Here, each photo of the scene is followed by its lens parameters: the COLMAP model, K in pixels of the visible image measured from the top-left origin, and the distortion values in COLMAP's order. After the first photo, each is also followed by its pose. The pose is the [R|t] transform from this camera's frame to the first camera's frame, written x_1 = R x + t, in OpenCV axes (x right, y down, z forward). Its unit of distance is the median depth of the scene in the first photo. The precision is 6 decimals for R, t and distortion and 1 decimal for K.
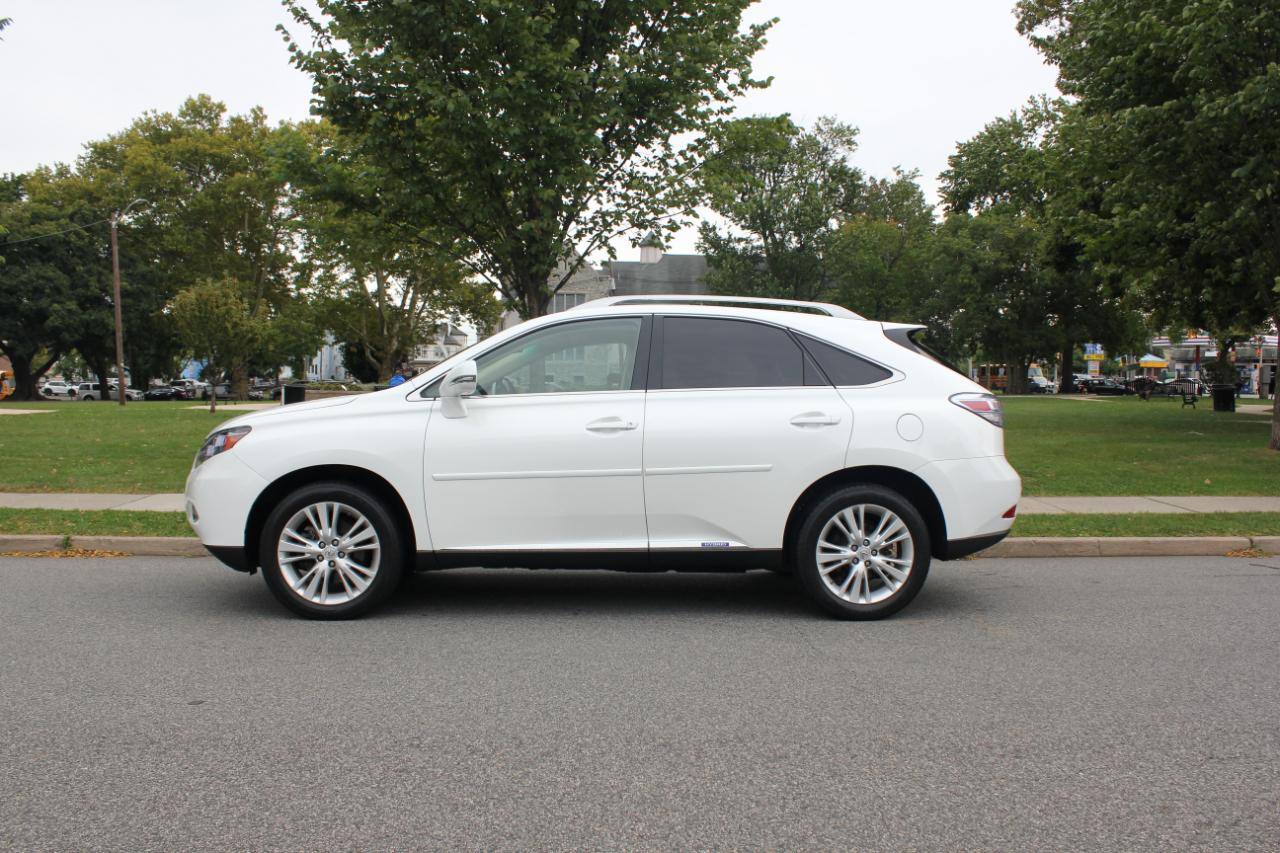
lens RADIAL K [[1091.1, 0, 667.8], [0, 1091.1, 442.3], [0, 0, 1]] dist [-0.139397, 0.071192]
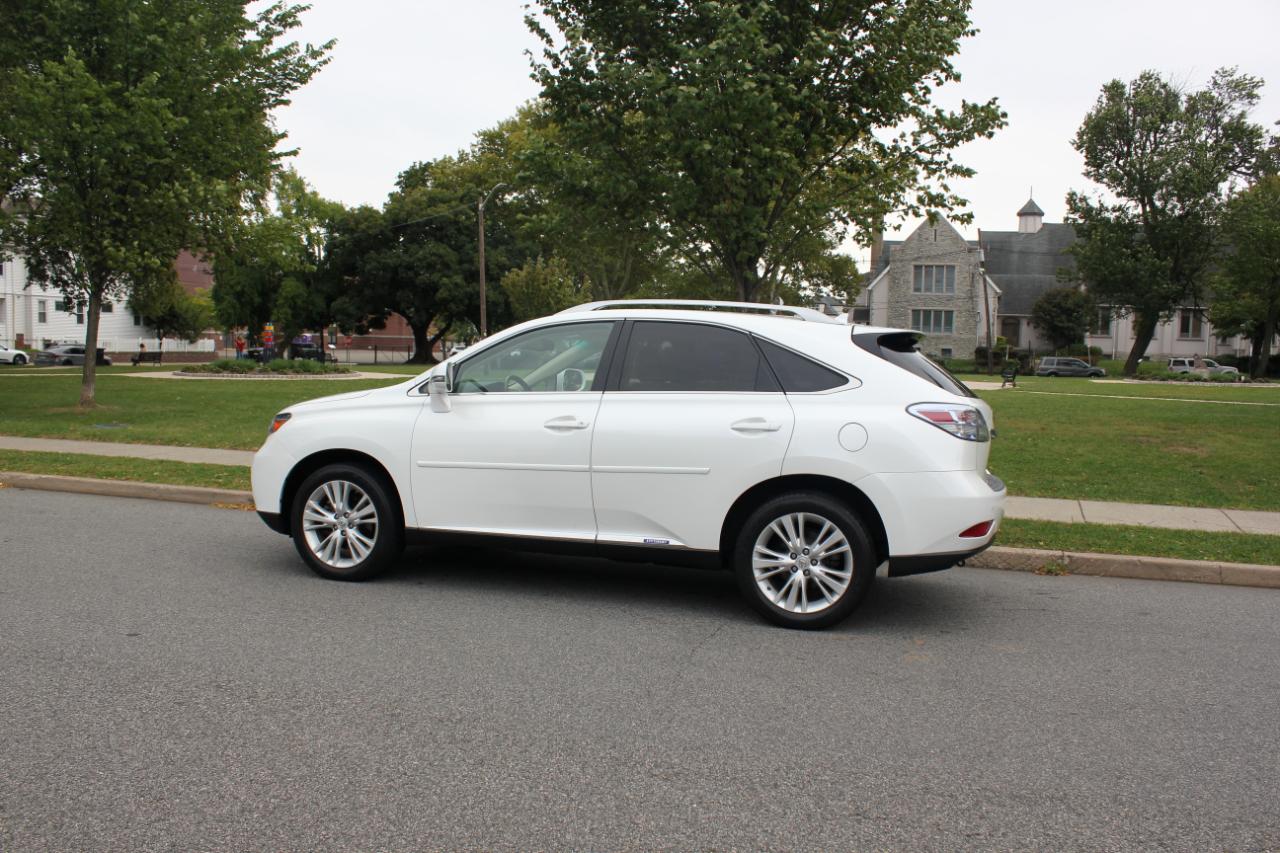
lens RADIAL K [[1091.1, 0, 651.4], [0, 1091.1, 443.3], [0, 0, 1]] dist [-0.139397, 0.071192]
pose [[0.929796, 0.044095, -0.365425, 0.410101], [-0.033415, 0.998811, 0.035501, -0.036567], [0.366556, -0.020798, 0.930164, 0.027878]]
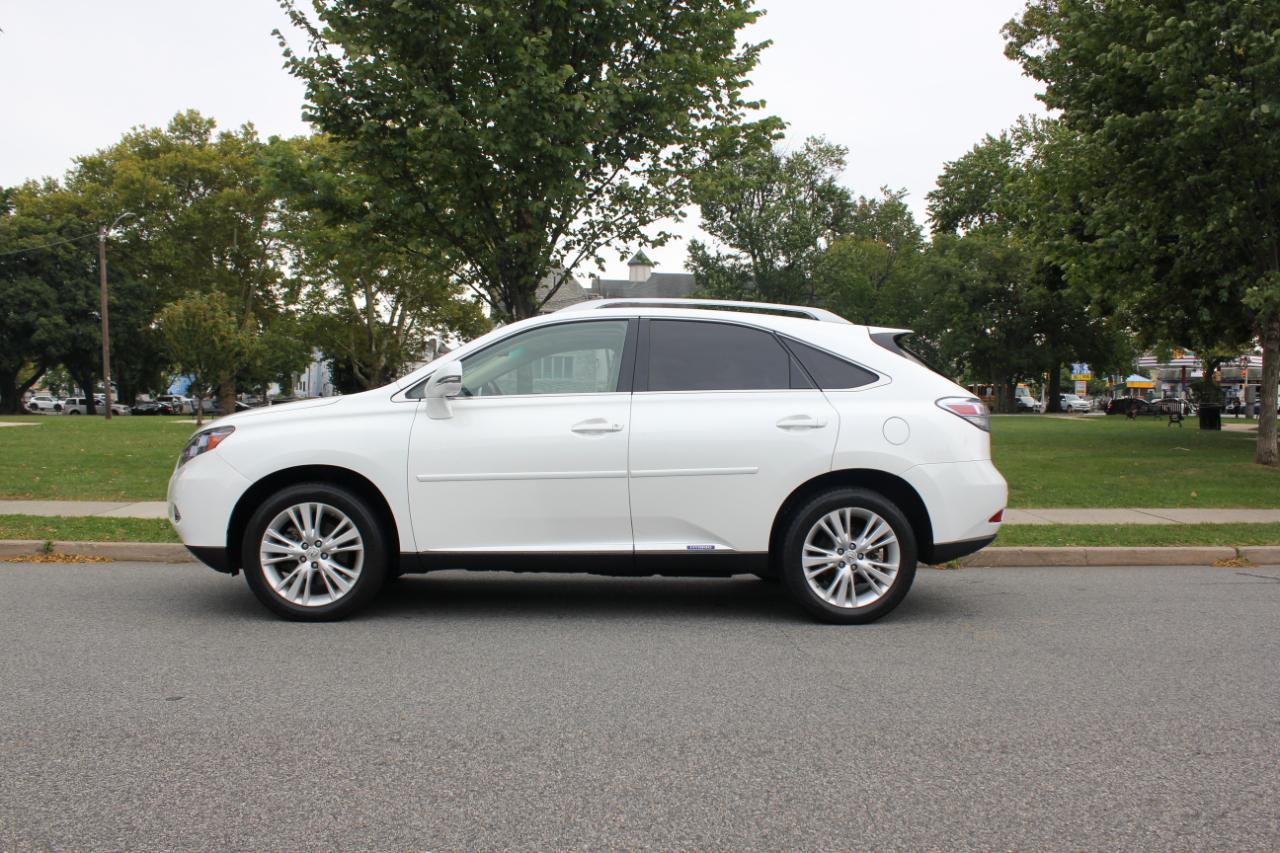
lens RADIAL K [[1091.1, 0, 669.3], [0, 1091.1, 441.7], [0, 0, 1]] dist [-0.139397, 0.071192]
pose [[0.999921, 0.003763, 0.012007, 0.002403], [-0.003544, 0.999828, -0.018217, 0.015332], [-0.012074, 0.018173, 0.999762, 0.003405]]
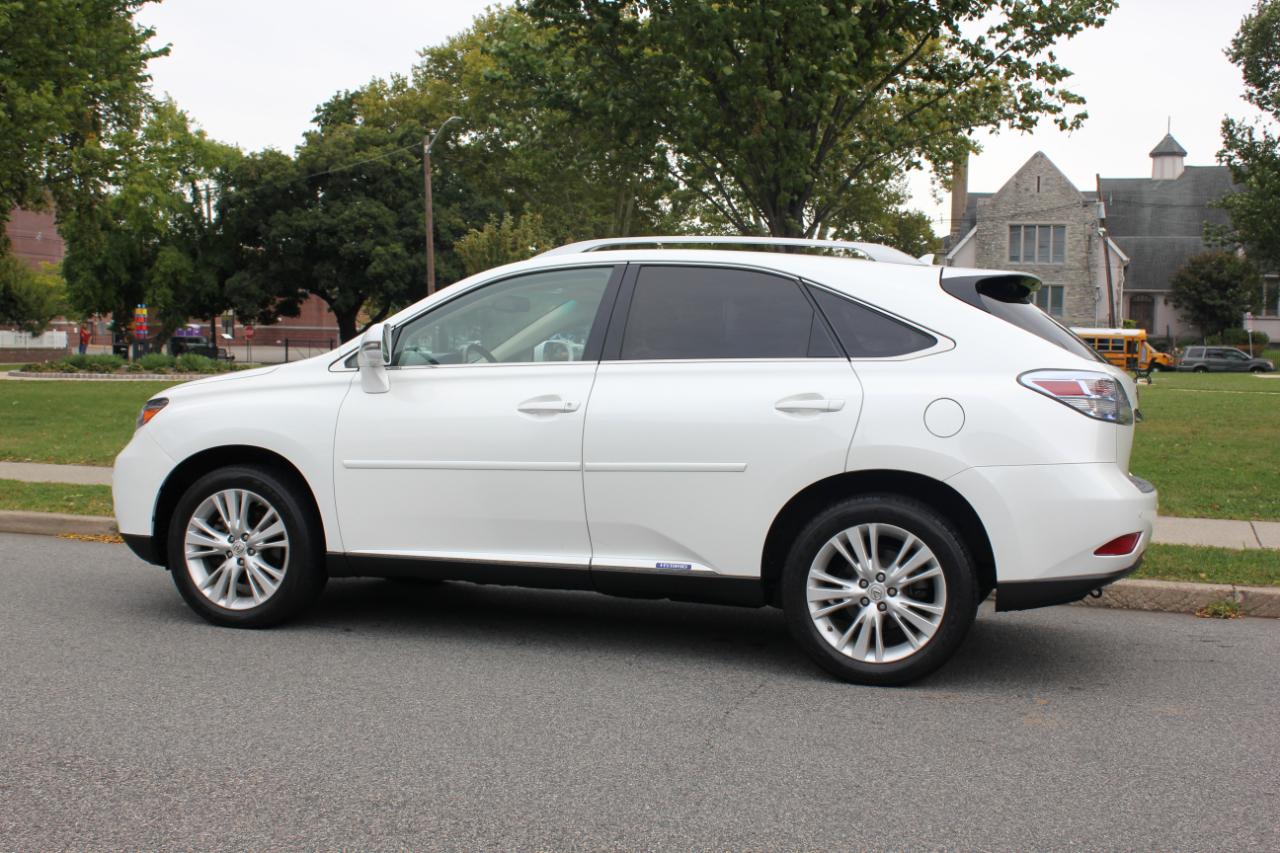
lens RADIAL K [[1458.5, 0, 650.4], [0, 1458.5, 448.4], [0, 0, 1]] dist [-0.065422, 0.000000]
pose [[0.928344, 0.031368, -0.370396, 0.395381], [-0.025645, 0.999464, 0.020366, -0.008180], [0.370836, -0.009408, 0.928651, 0.051892]]
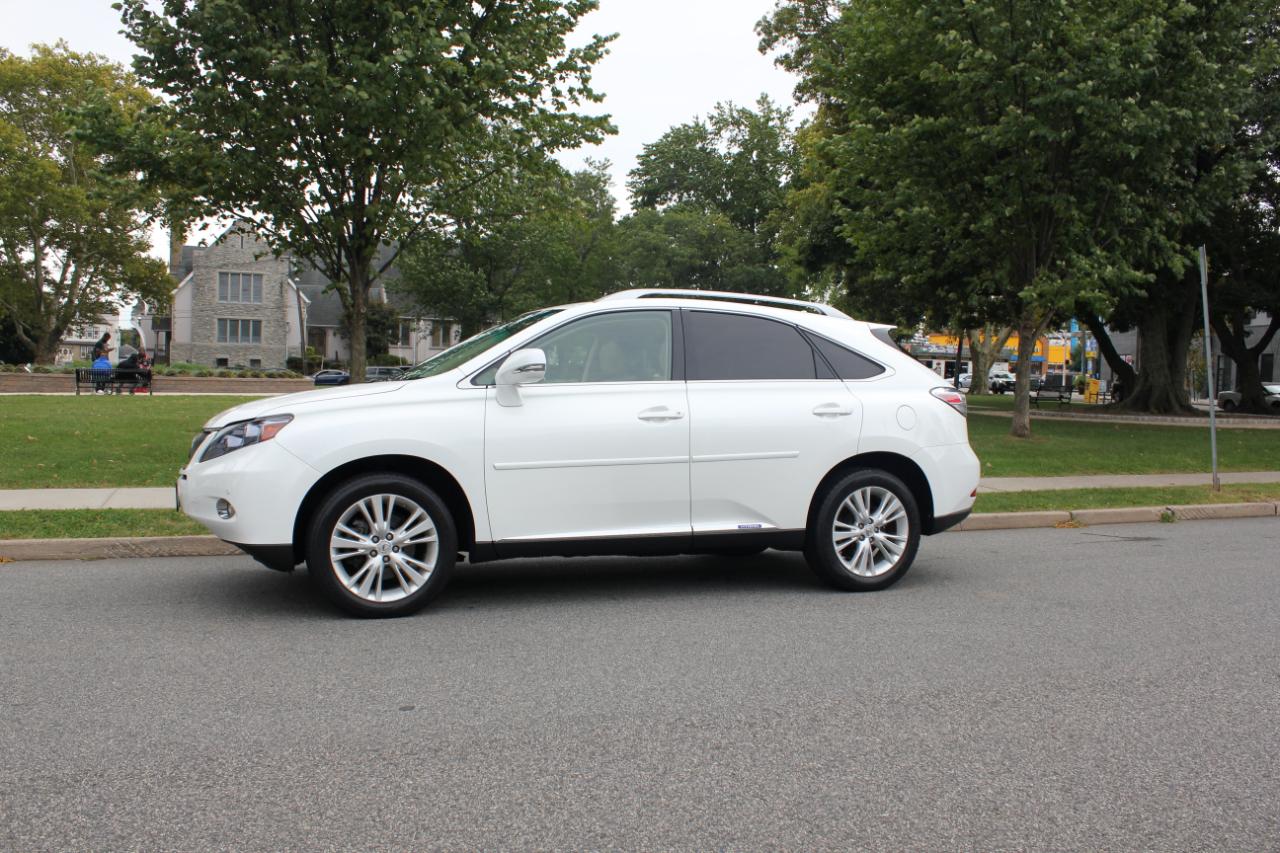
lens RADIAL K [[1090.0, 0, 684.5], [0, 1090.0, 429.5], [0, 0, 1]] dist [-0.136771, 0.057934]
pose [[0.946227, -0.000708, 0.323503, -0.356094], [0.000879, 1.000000, -0.000383, -0.001068], [-0.323503, 0.000646, 0.946227, 0.011563]]
